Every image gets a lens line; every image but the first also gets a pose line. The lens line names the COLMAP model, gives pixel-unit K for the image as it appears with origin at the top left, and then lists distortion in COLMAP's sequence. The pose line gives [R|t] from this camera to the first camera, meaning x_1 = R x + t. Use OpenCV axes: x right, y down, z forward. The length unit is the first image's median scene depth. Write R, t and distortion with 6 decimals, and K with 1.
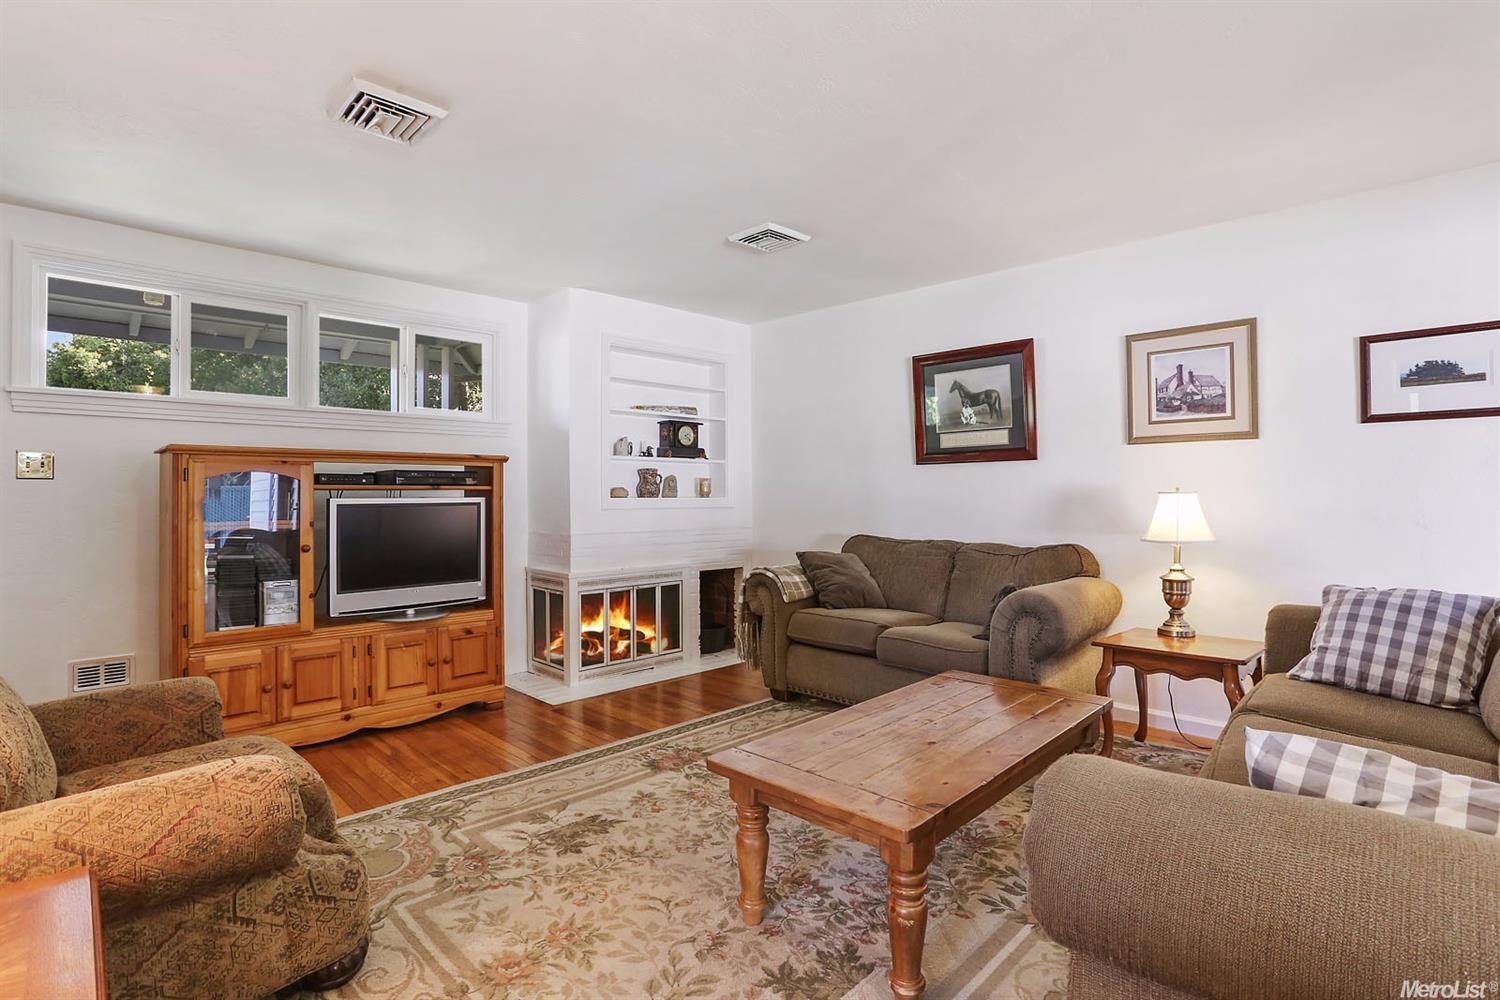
lens RADIAL K [[728.3, 0, 762.0], [0, 728.3, 493.2], [0, 0, 1]] dist [-0.043757, 0.006801]
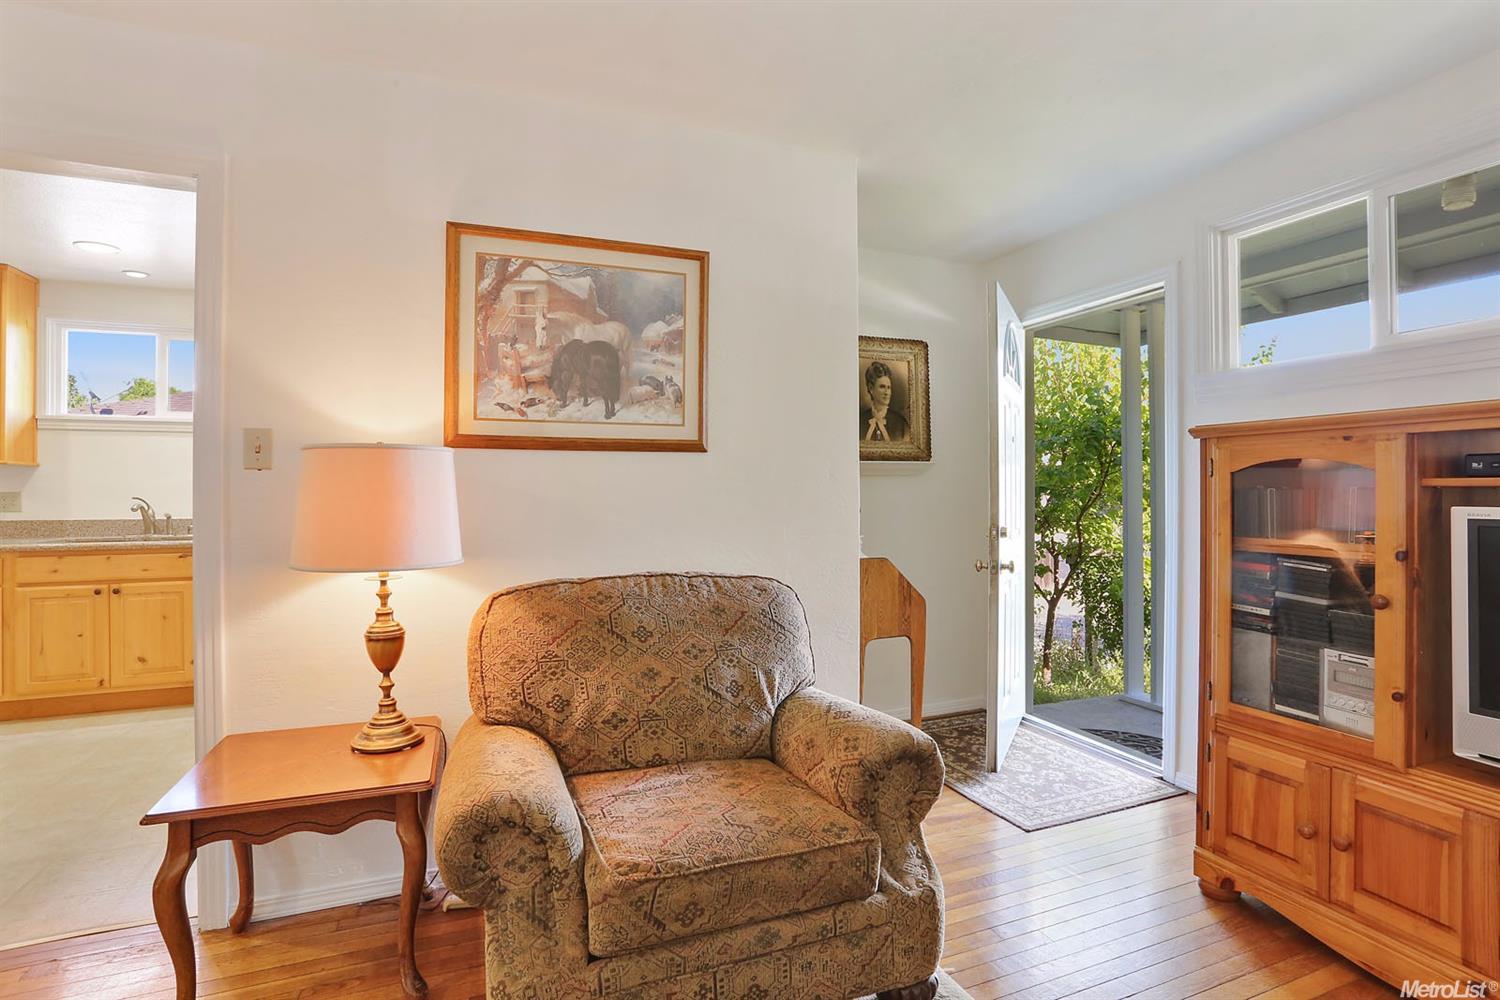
lens RADIAL K [[728.3, 0, 775.1], [0, 728.3, 474.2], [0, 0, 1]] dist [-0.043757, 0.006801]
pose [[-0.381550, -0.014476, -0.924235, 0.007348], [0.005426, 0.999825, -0.017900, -0.013007], [0.924332, -0.011844, -0.381405, 1.214251]]
